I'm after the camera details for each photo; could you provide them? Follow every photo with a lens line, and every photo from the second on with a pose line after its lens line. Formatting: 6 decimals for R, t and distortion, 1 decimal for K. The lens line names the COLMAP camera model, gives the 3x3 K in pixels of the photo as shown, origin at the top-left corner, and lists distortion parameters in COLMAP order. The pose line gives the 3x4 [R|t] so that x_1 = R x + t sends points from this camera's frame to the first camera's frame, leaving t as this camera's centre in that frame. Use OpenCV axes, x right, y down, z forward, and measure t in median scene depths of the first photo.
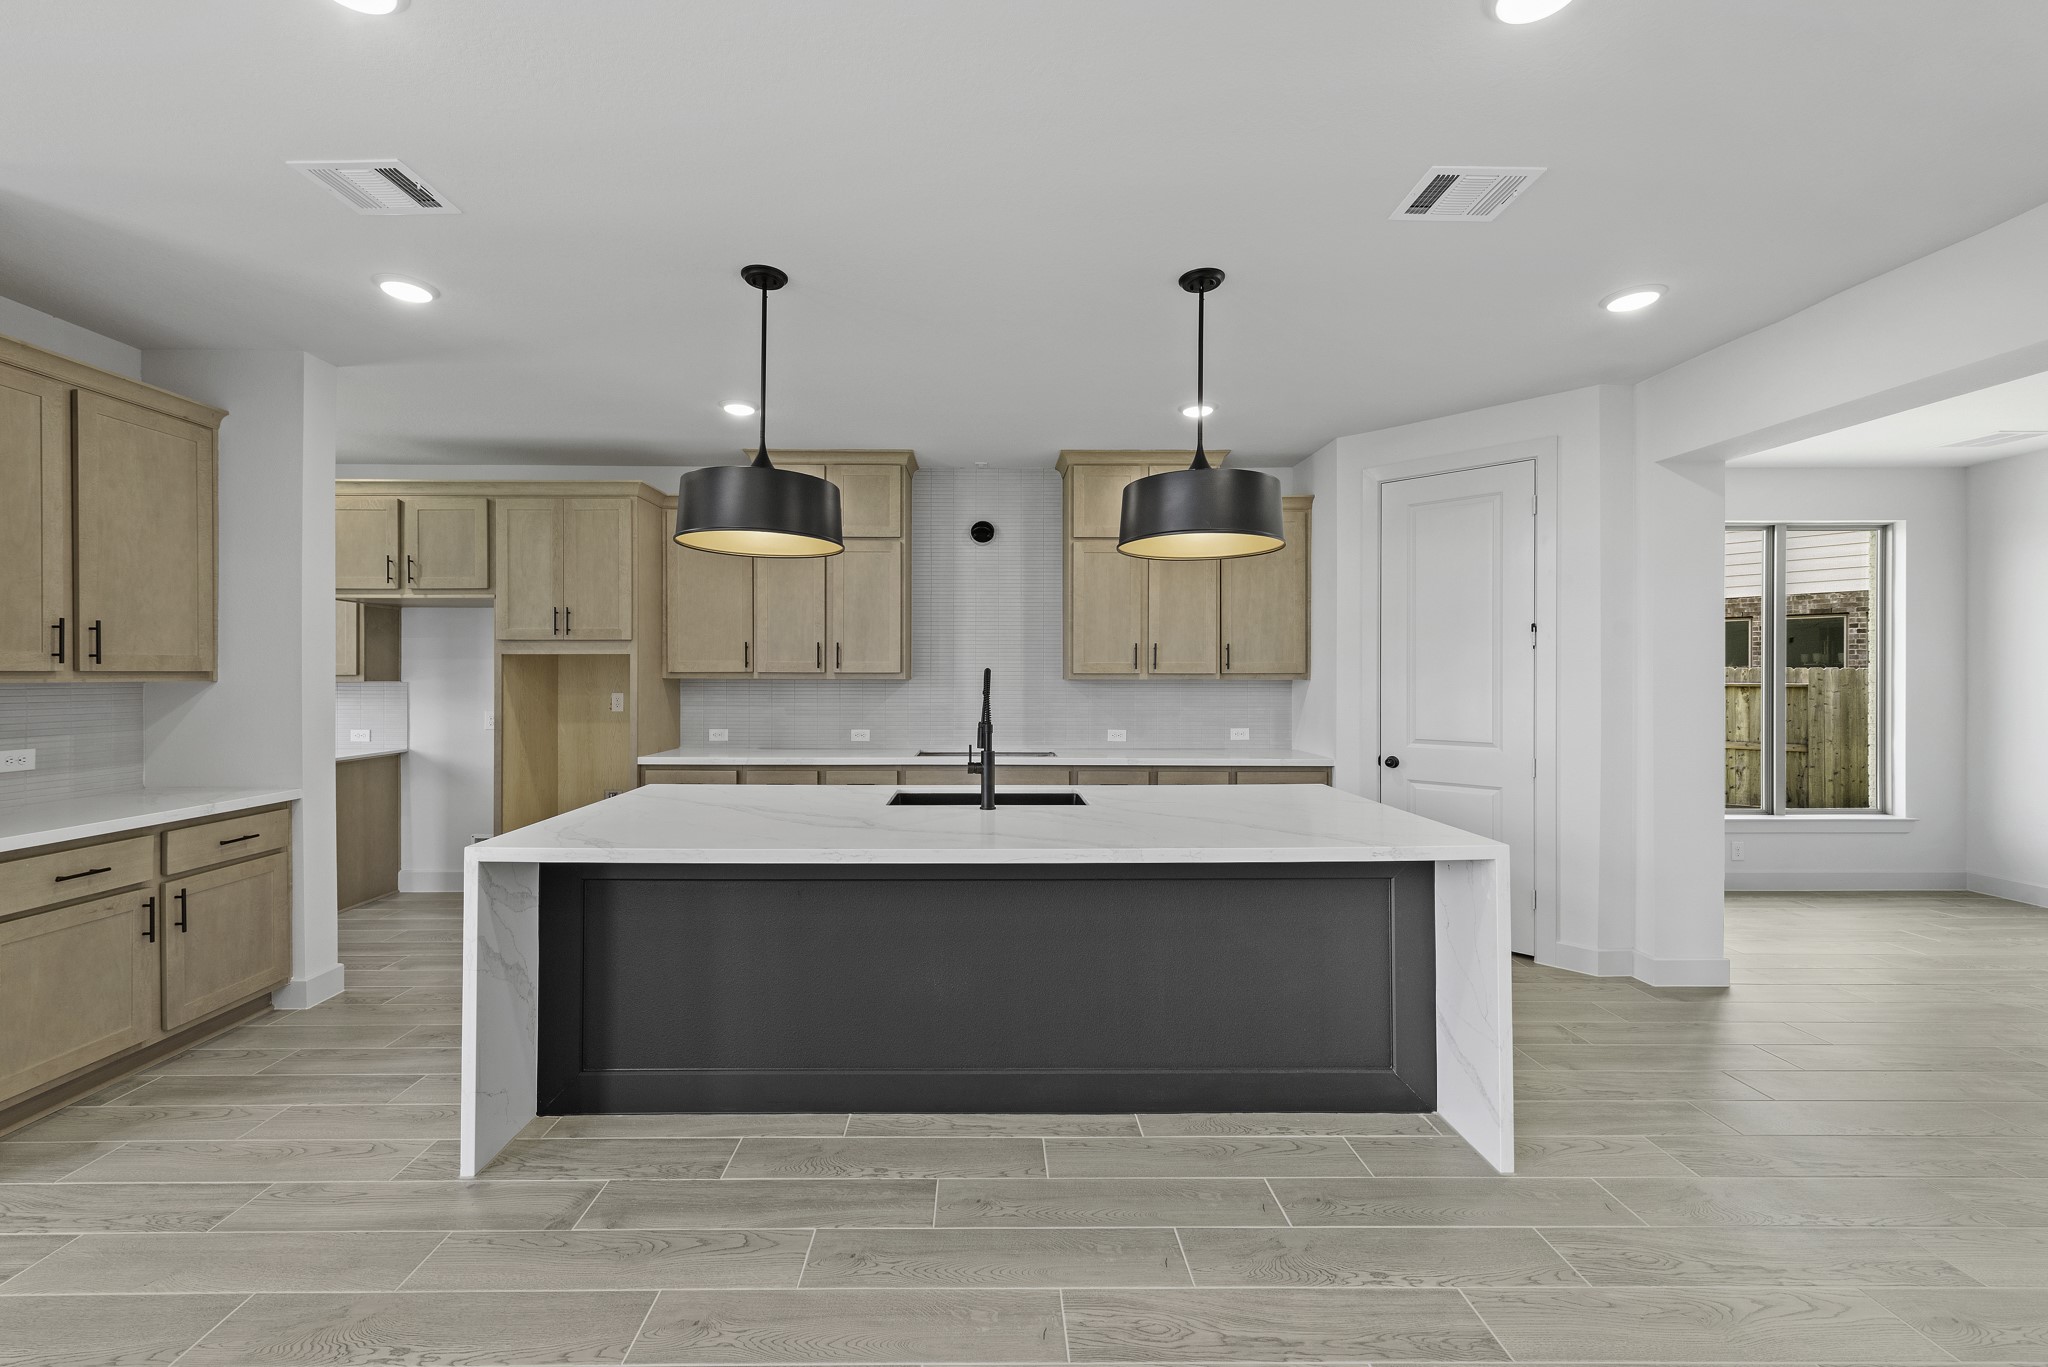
lens RADIAL K [[817.2, 0, 995.4], [0, 817.2, 675.4], [0, 0, 1]] dist [0.017701, -0.006918]
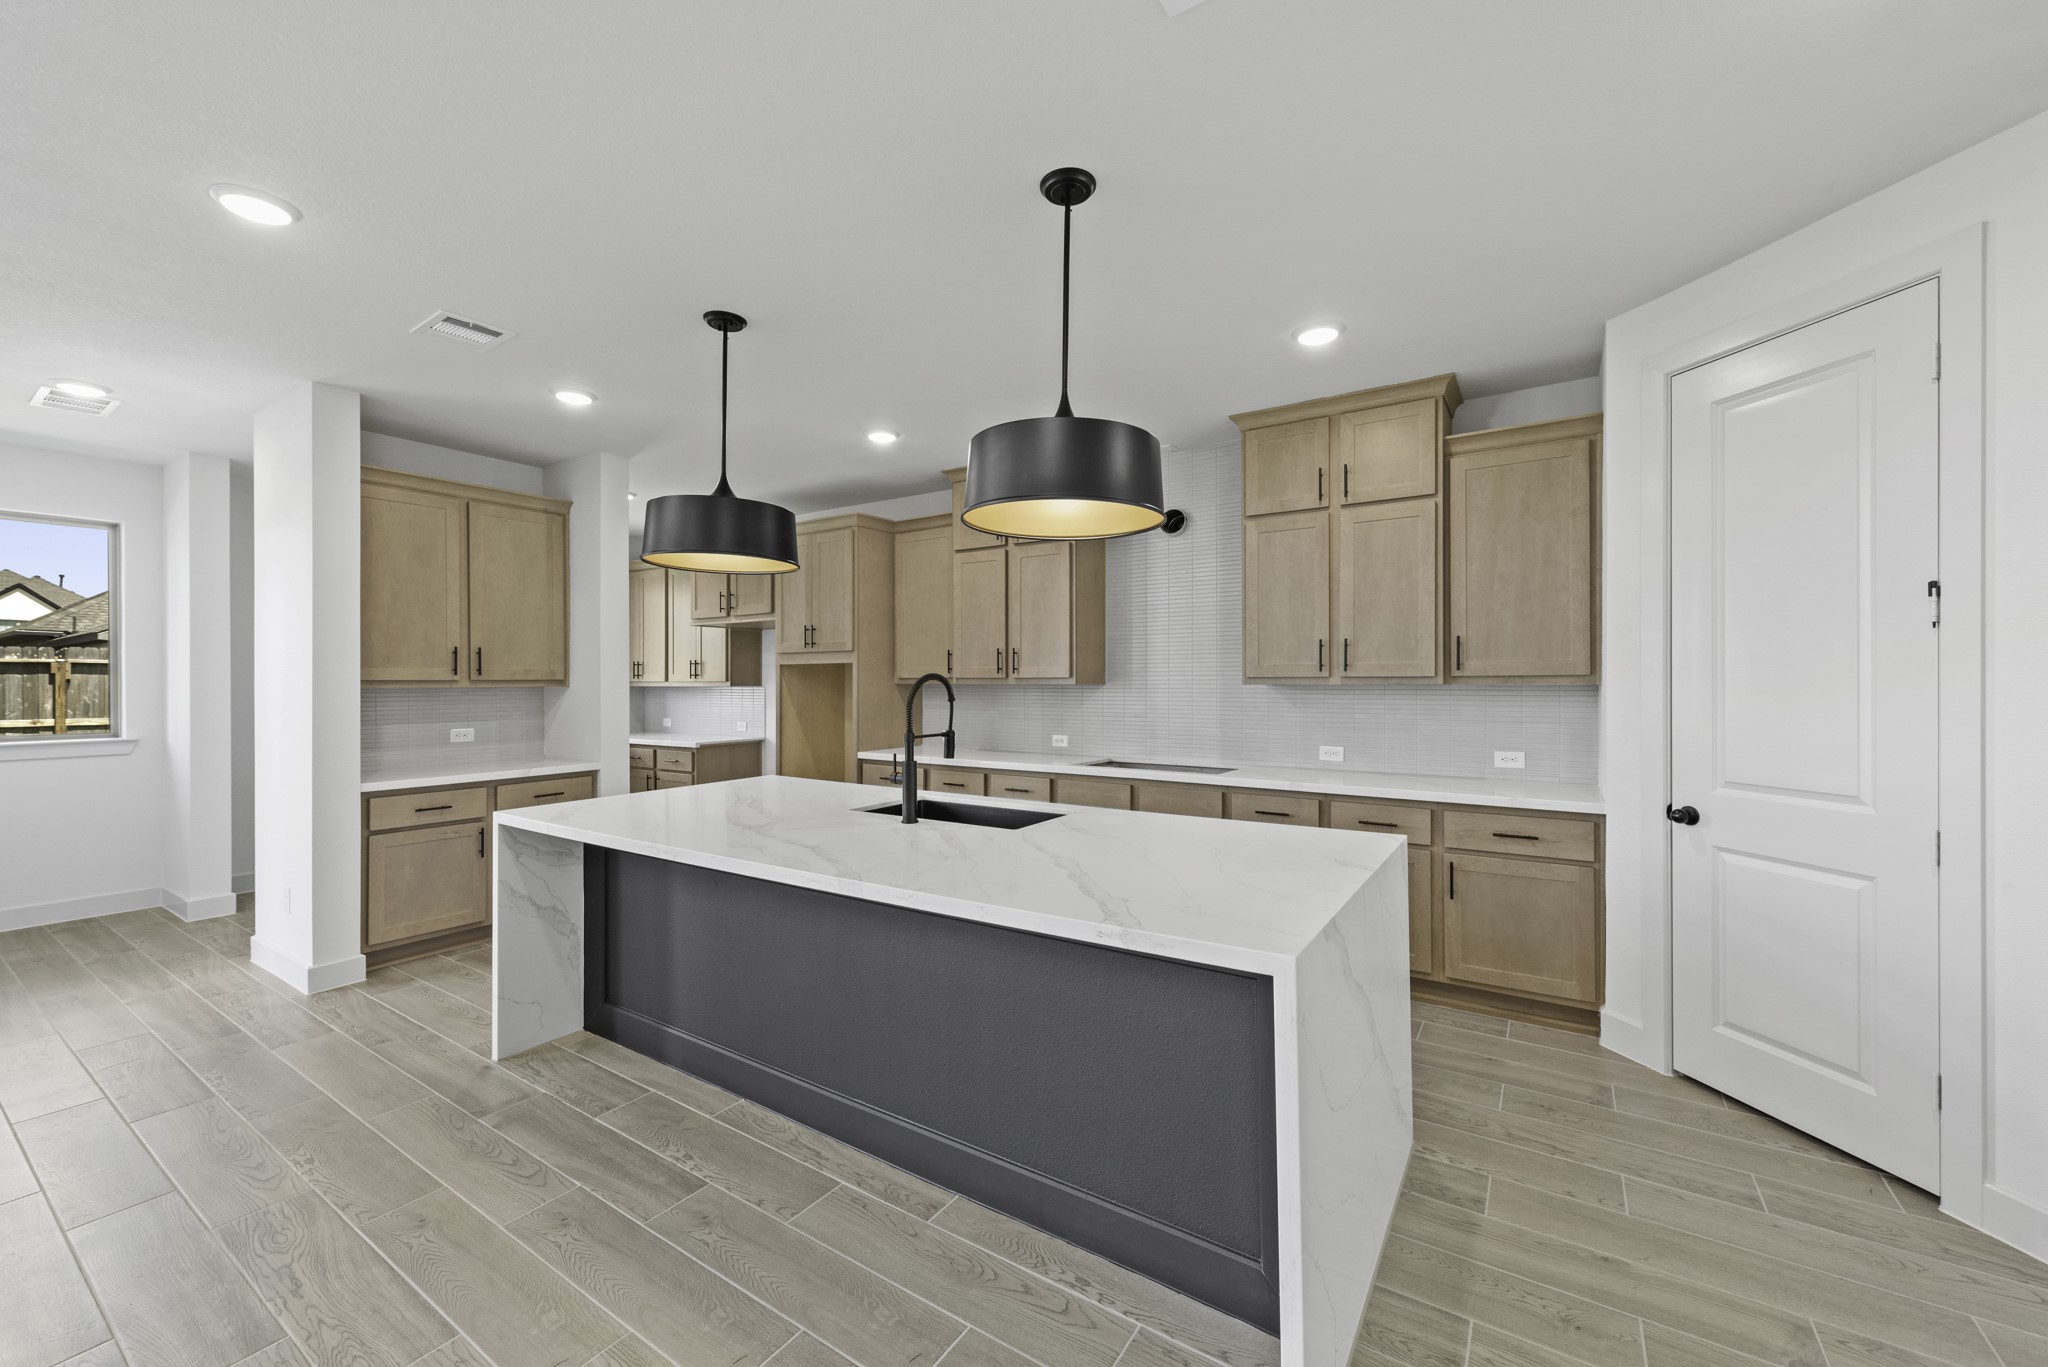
lens RADIAL K [[804.3, 0, 1022.6], [0, 804.3, 679.2], [0, 0, 1]] dist [0.007326, -0.000175]
pose [[0.830843, -0.004348, -0.556489, 0.555640], [0.003920, 0.999990, -0.001961, 0.000353], [0.556493, -0.000552, 0.830852, 0.273711]]
